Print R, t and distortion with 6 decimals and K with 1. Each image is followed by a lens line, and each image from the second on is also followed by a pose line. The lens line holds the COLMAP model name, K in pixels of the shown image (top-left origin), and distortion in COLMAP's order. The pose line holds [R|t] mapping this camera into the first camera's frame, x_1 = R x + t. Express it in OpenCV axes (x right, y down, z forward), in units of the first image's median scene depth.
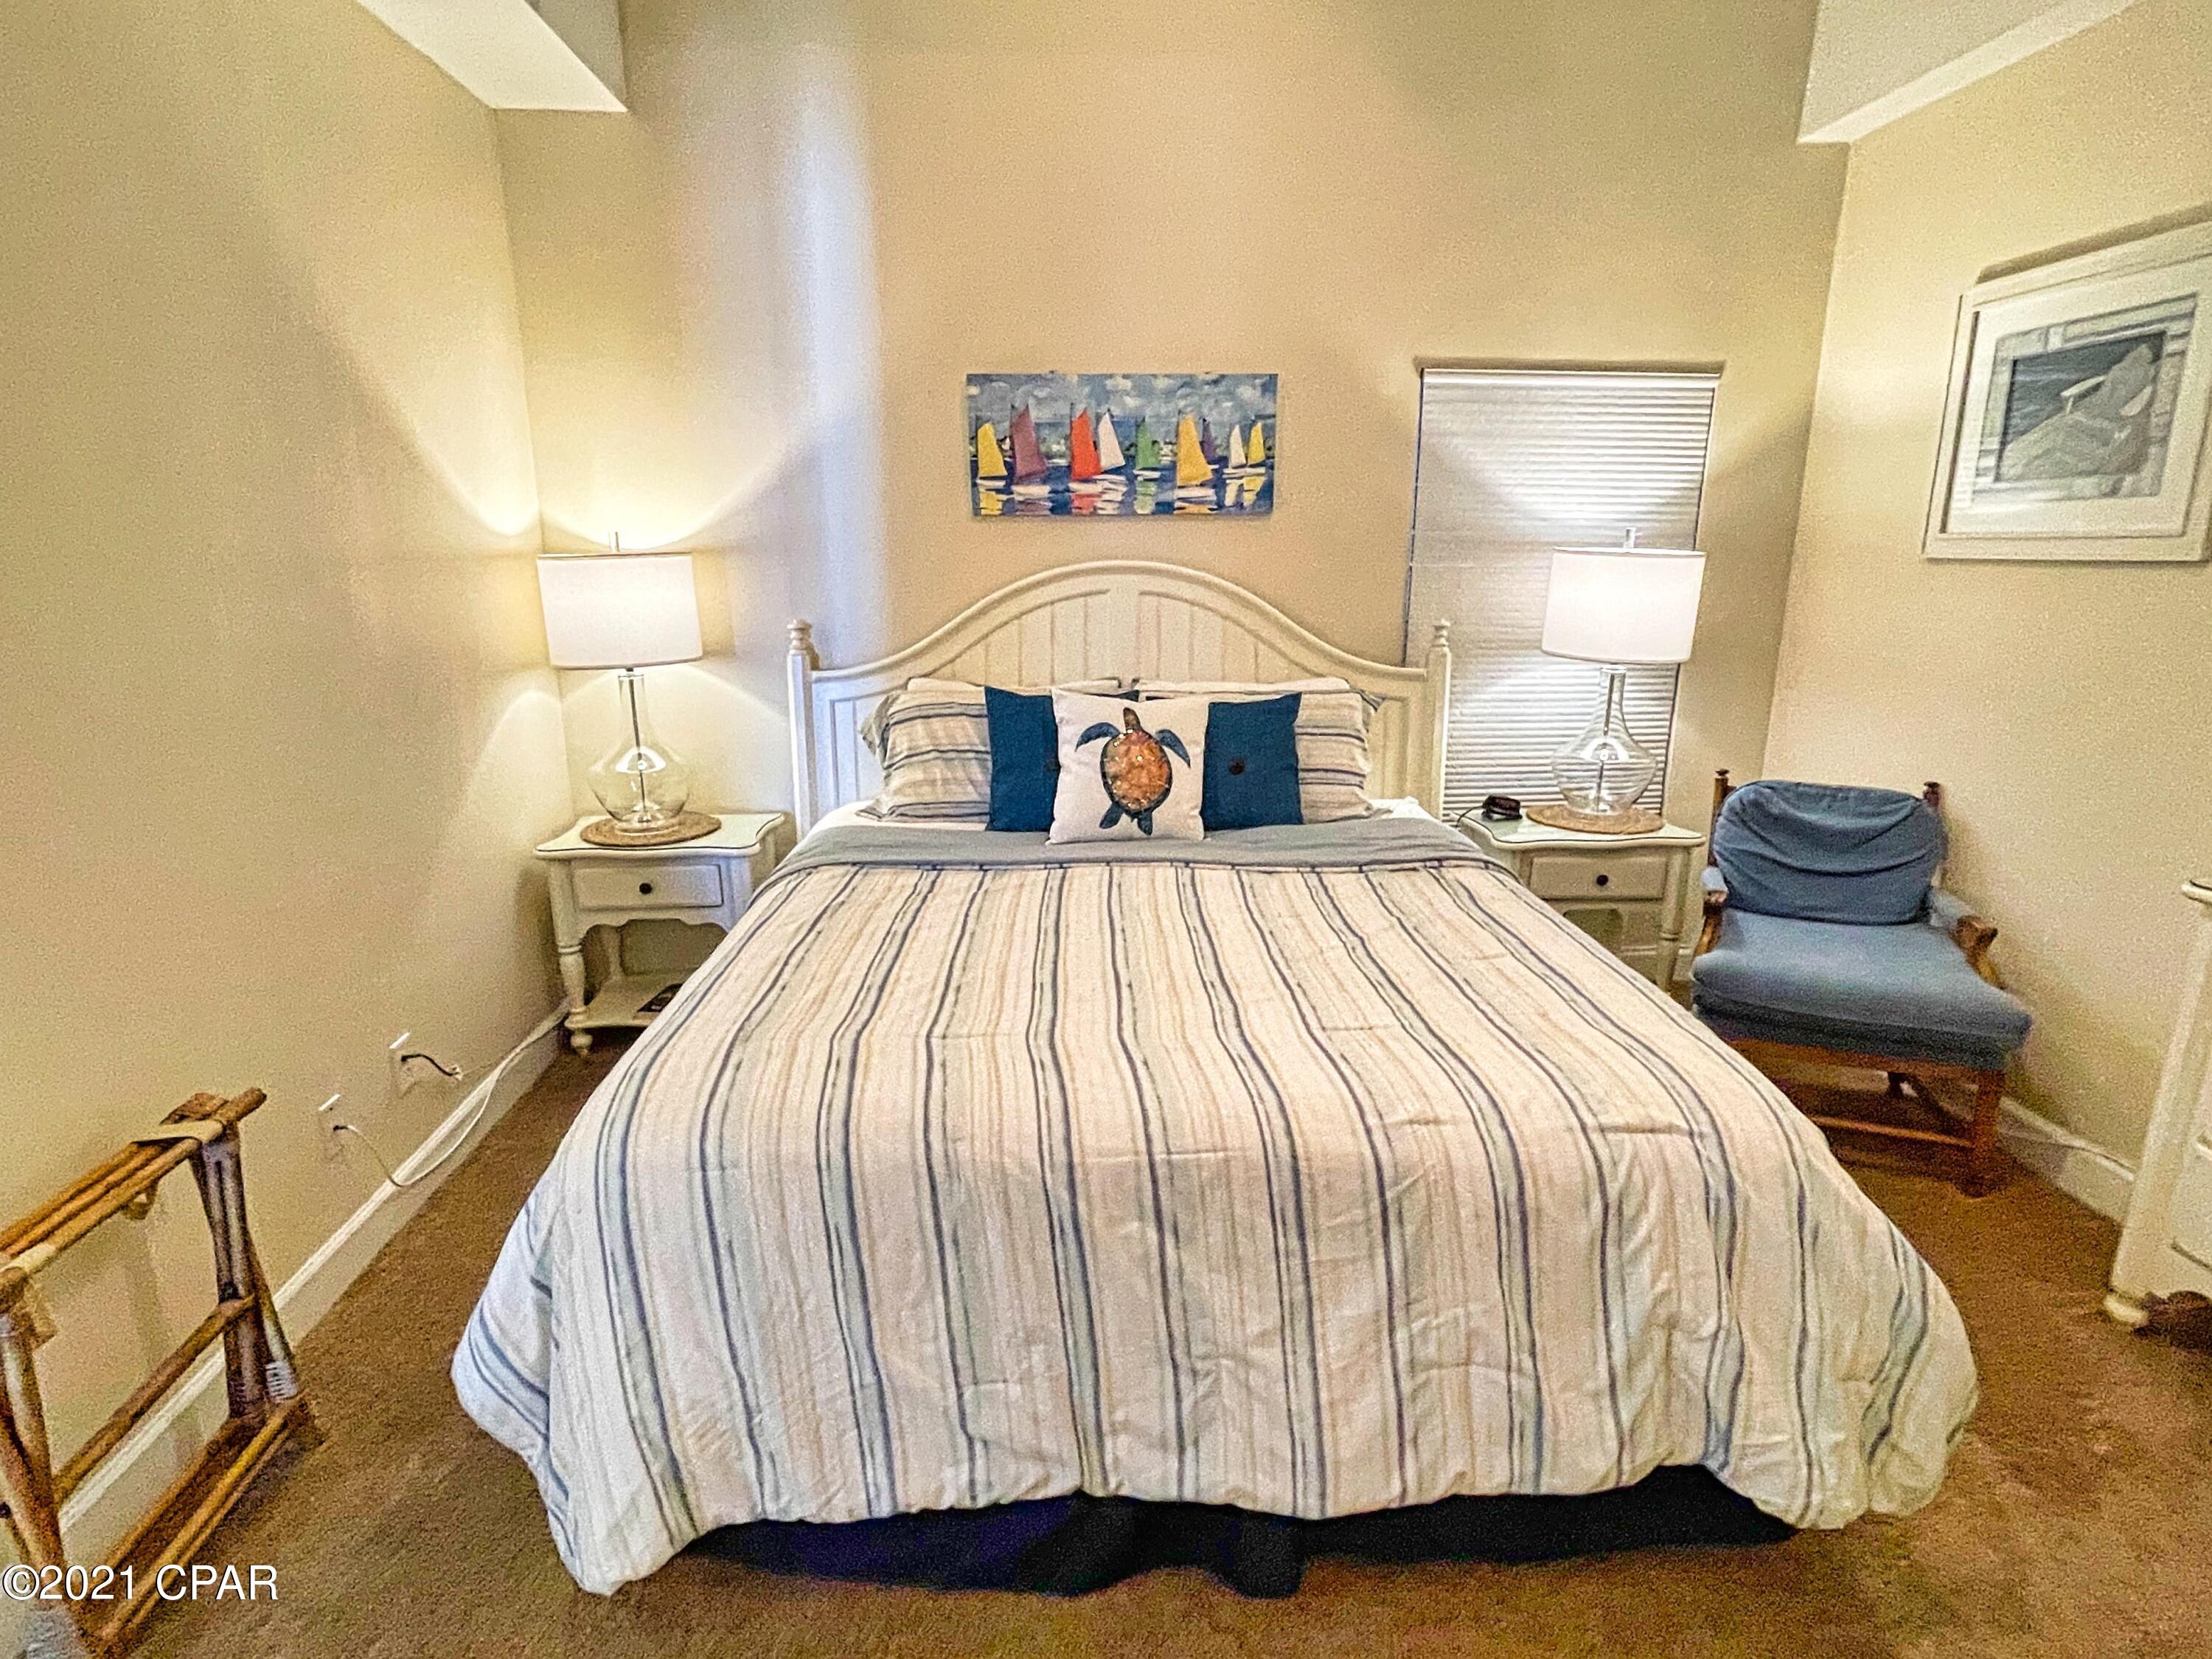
lens RADIAL K [[1125.5, 0, 1106.0], [0, 1125.5, 829.5], [0, 0, 1]] dist [-0.010854, -0.000339]
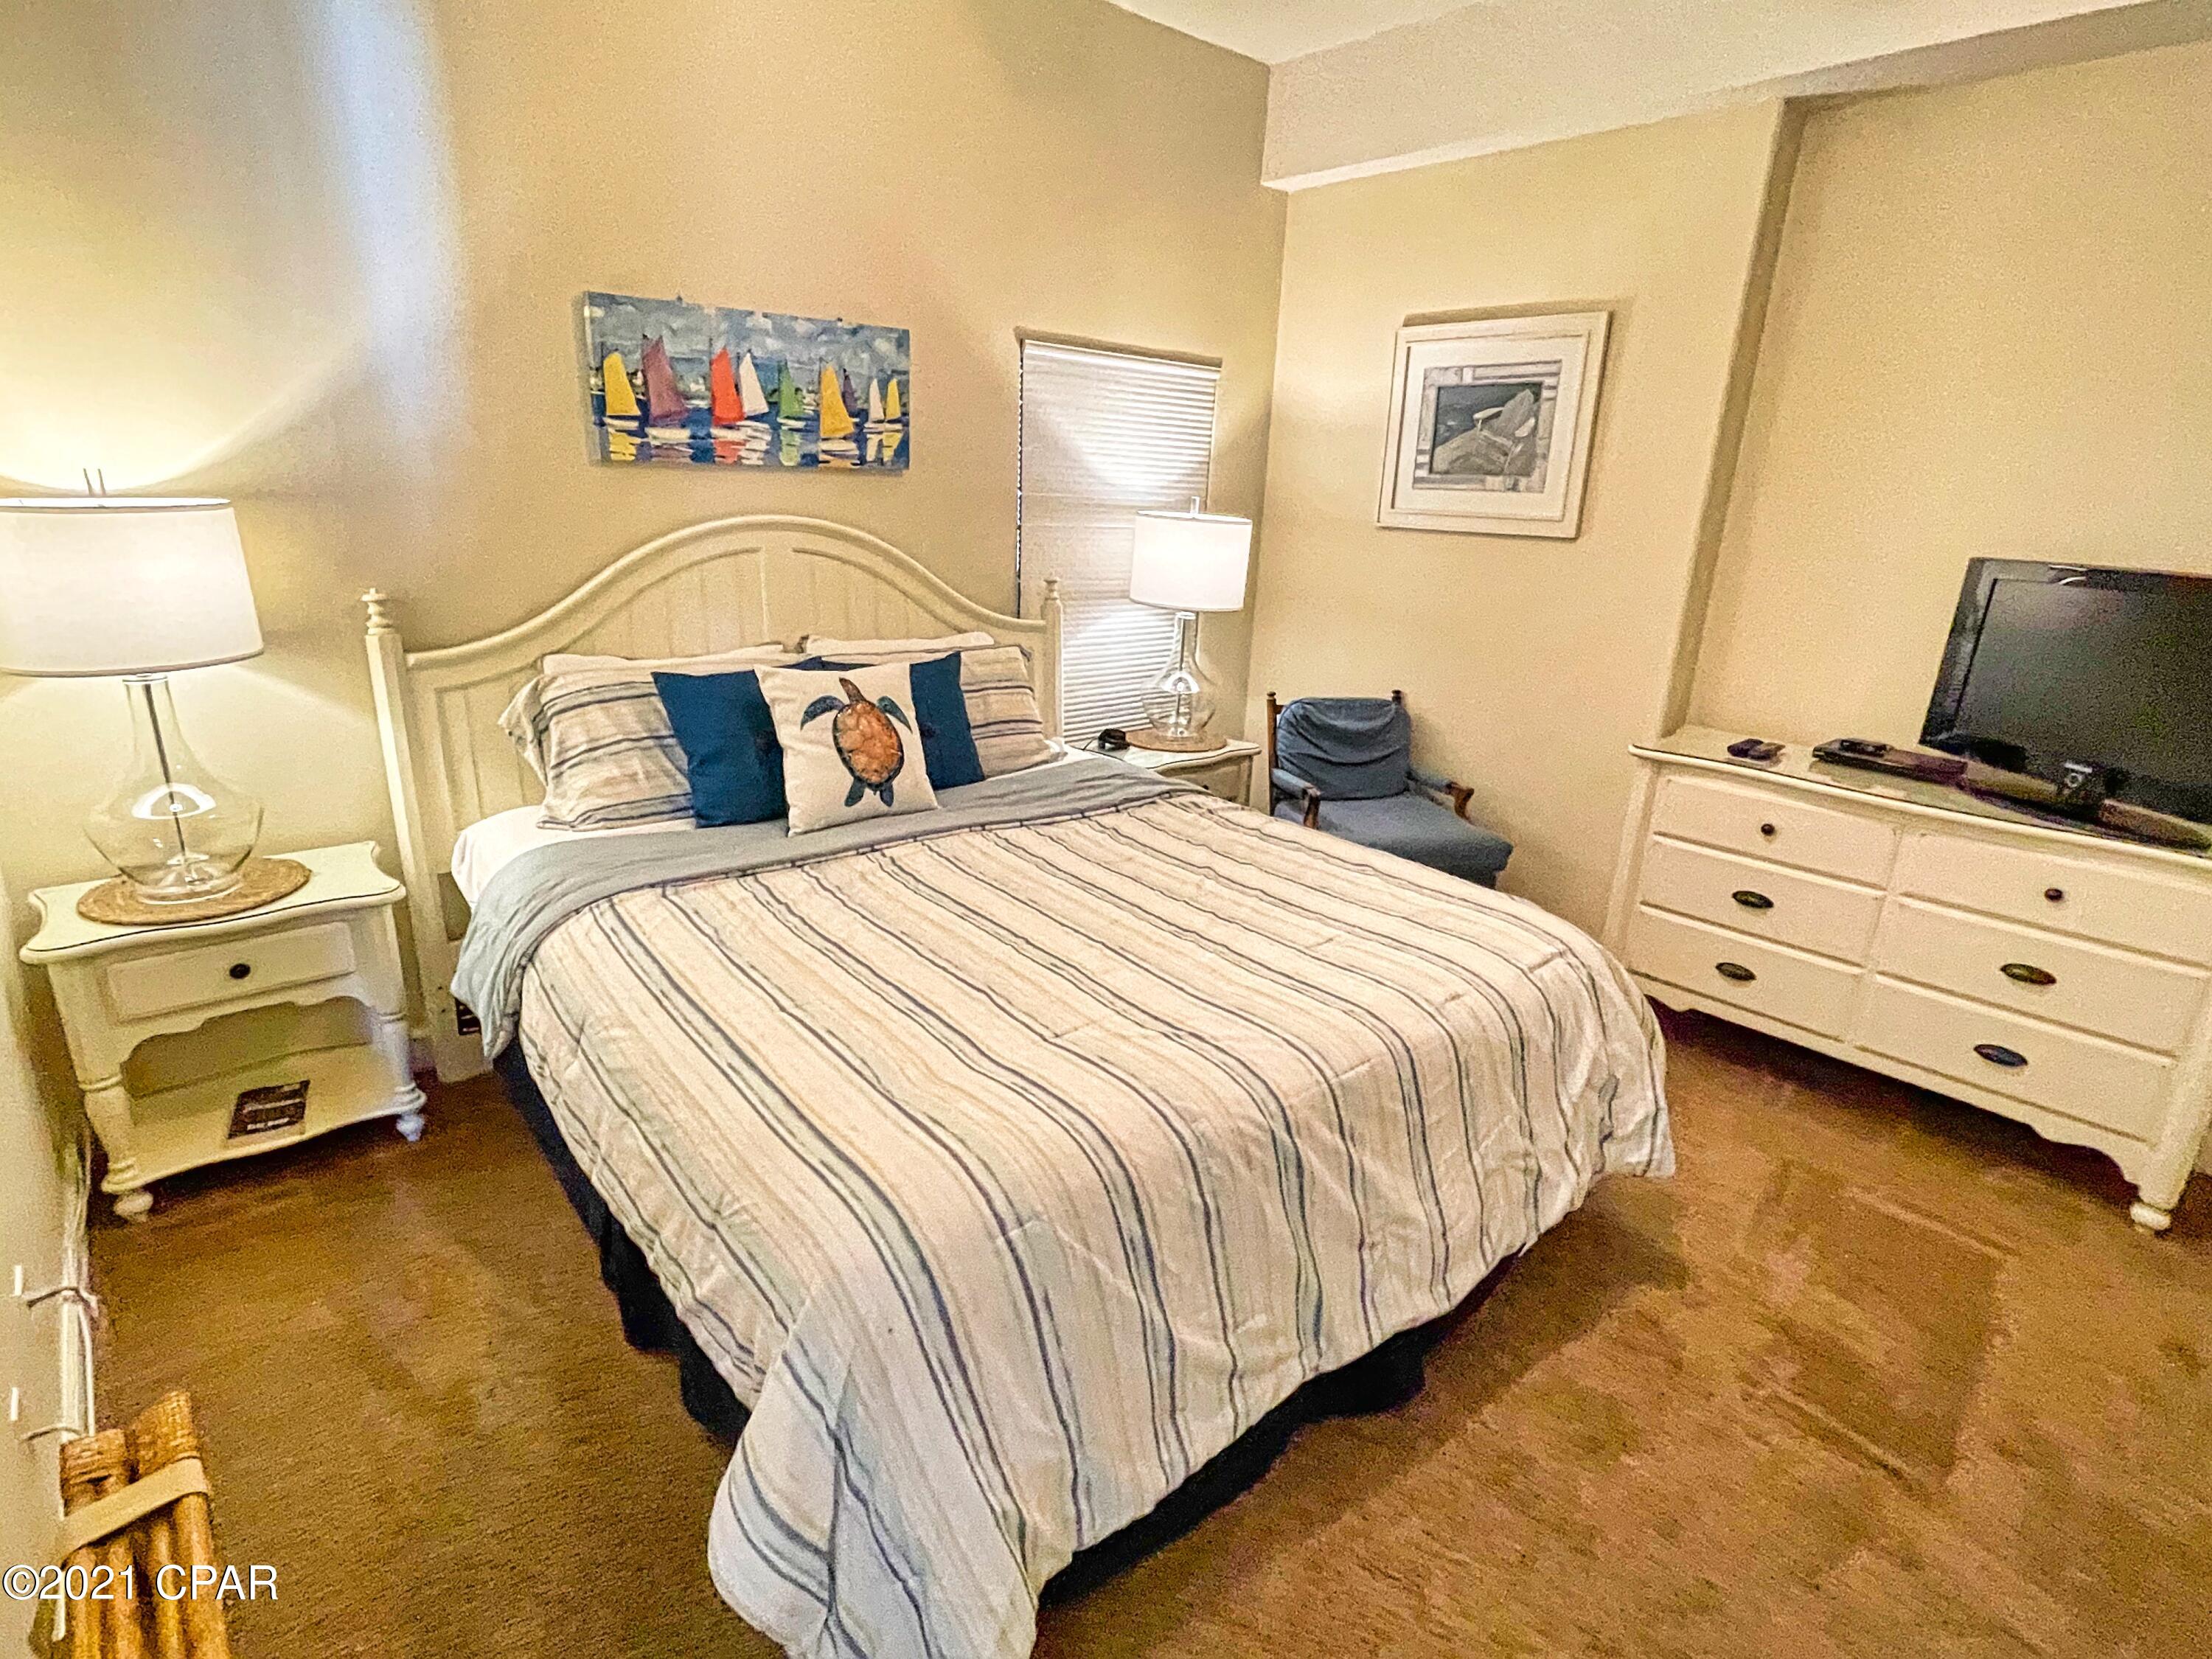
lens RADIAL K [[1093.5, 0, 1106.0], [0, 1093.5, 829.5], [0, 0, 1]] dist [-0.019383, 0.000567]
pose [[0.800311, -0.148713, 0.580851, -0.336999], [0.108484, 0.988679, 0.103656, -0.047174], [-0.589690, -0.019944, 0.807383, 0.105076]]
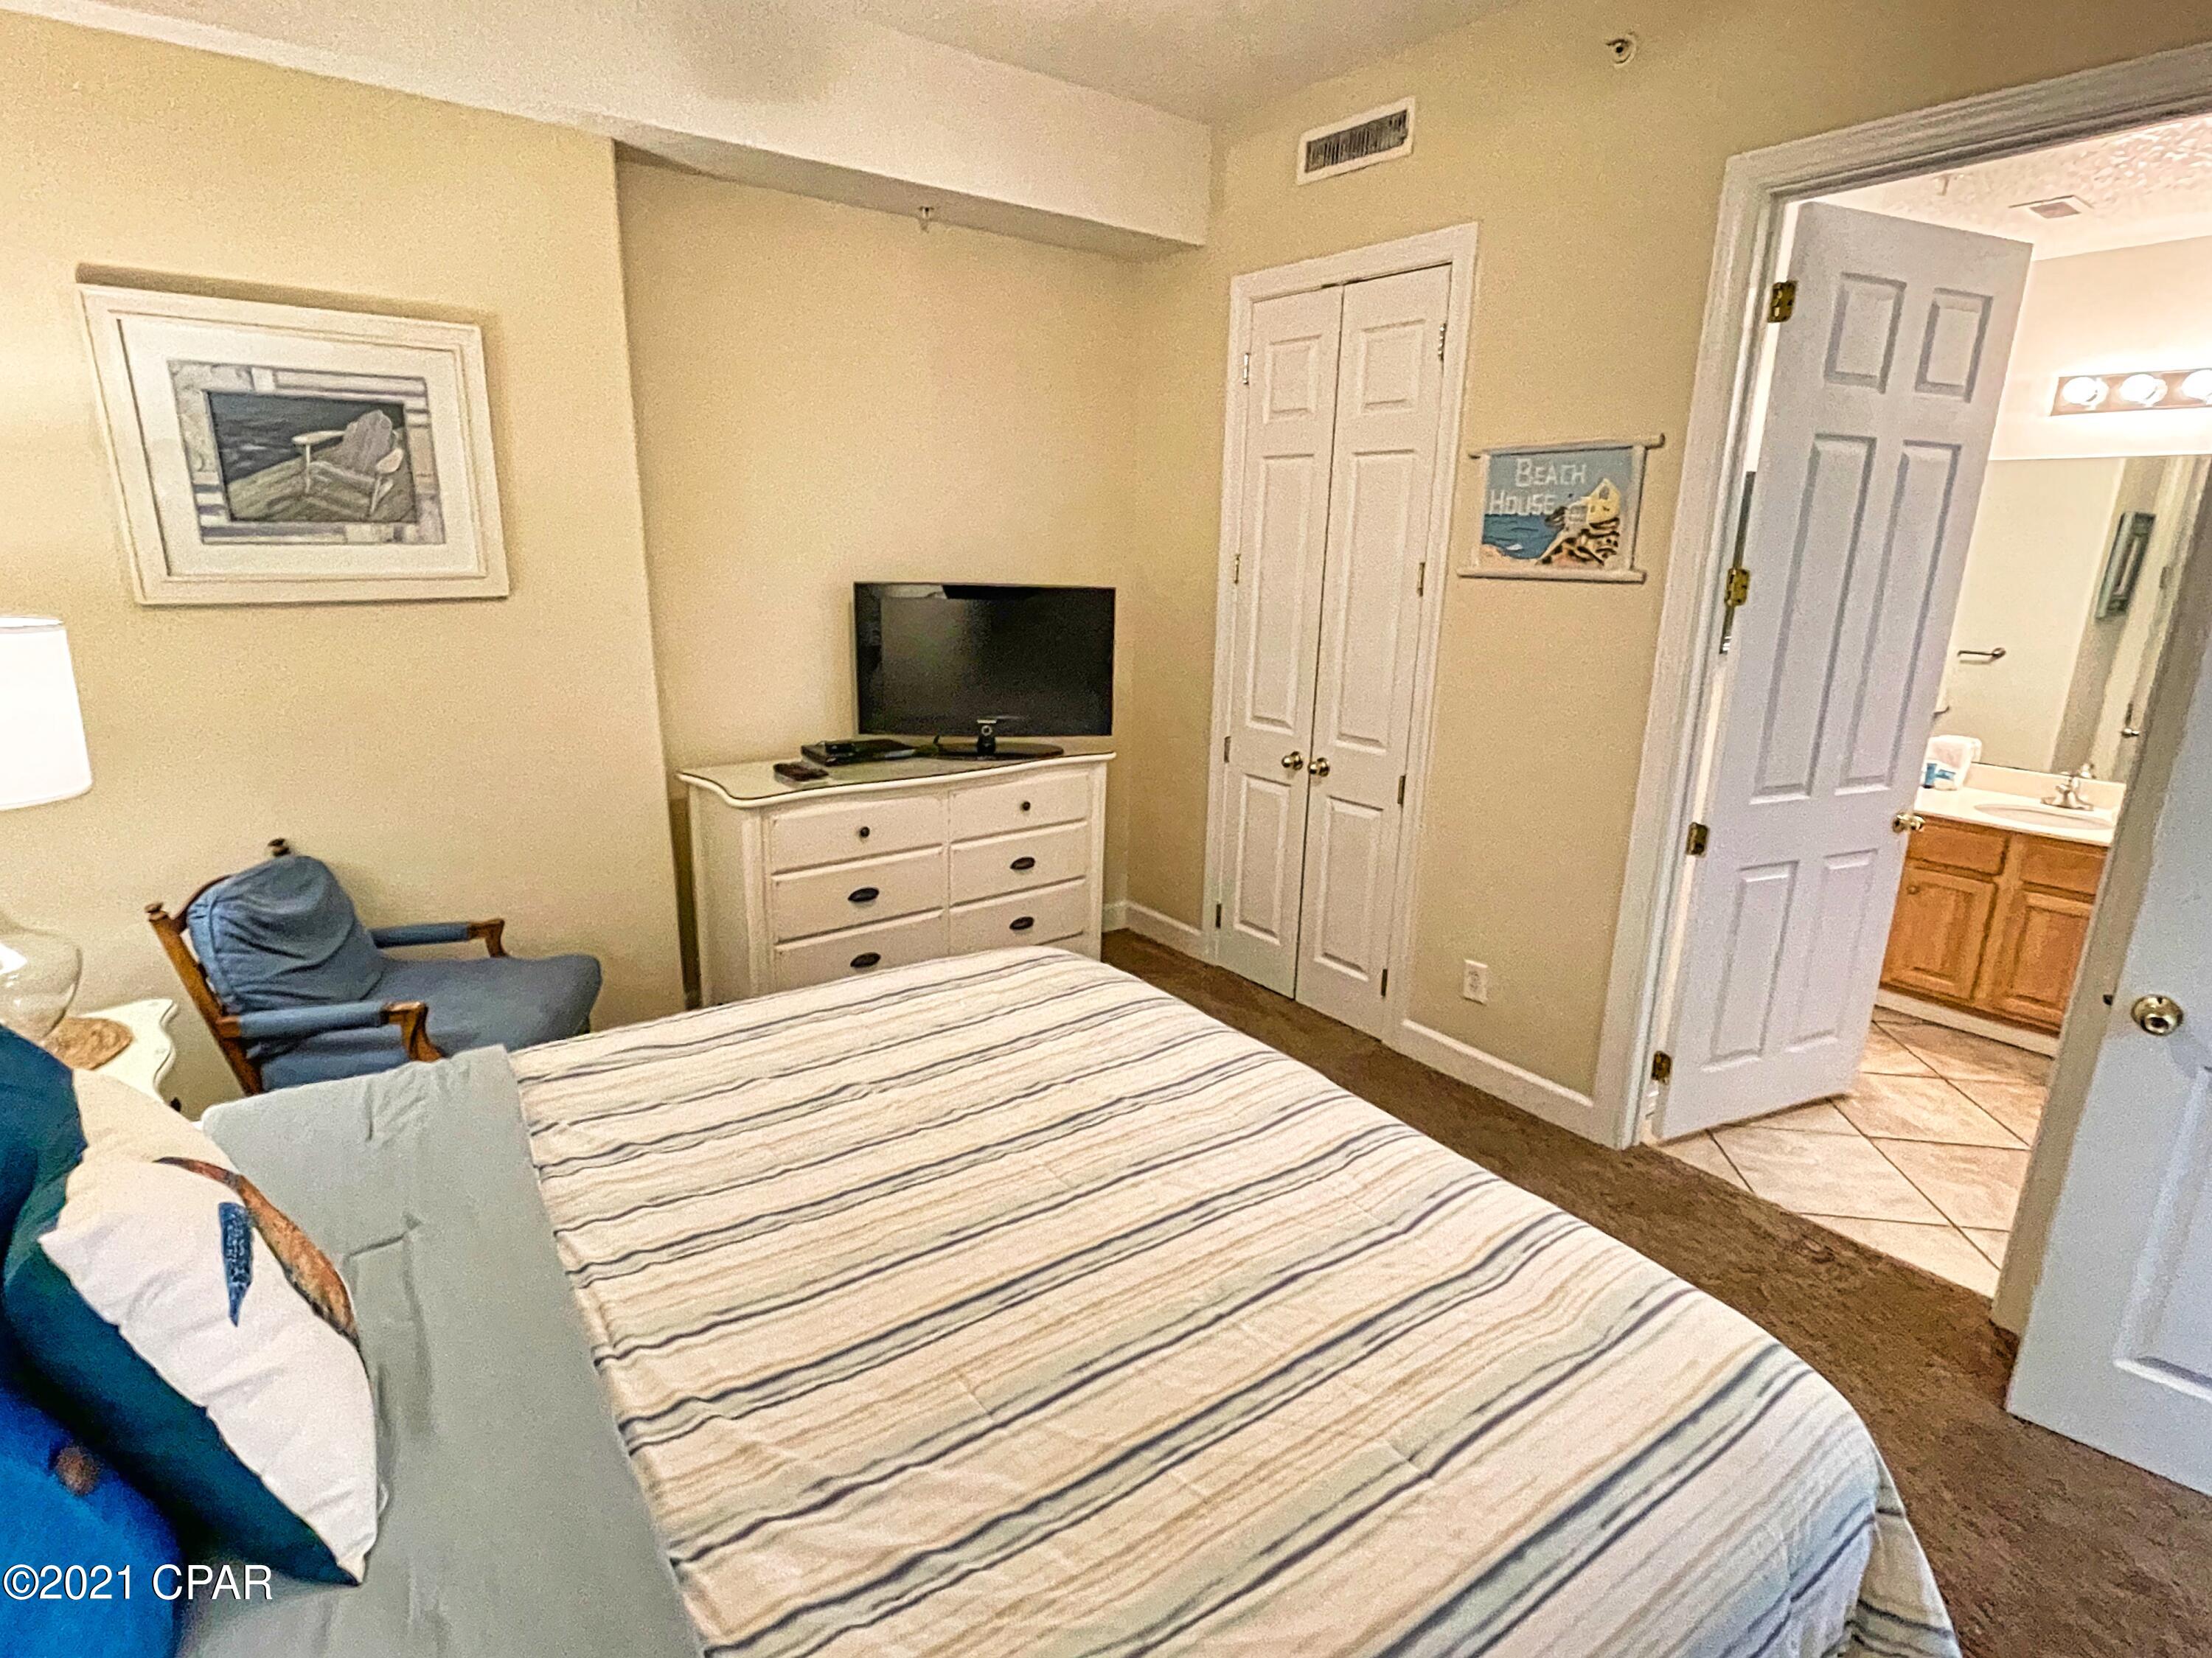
lens RADIAL K [[1093.4, 0, 1106.0], [0, 1093.4, 829.0], [0, 0, 1]] dist [-0.019383, 0.000567]
pose [[-0.531160, -0.222809, 0.817451, -0.338096], [0.194167, 0.907117, 0.373415, -0.232855], [-0.824723, 0.357065, -0.438562, 0.754788]]
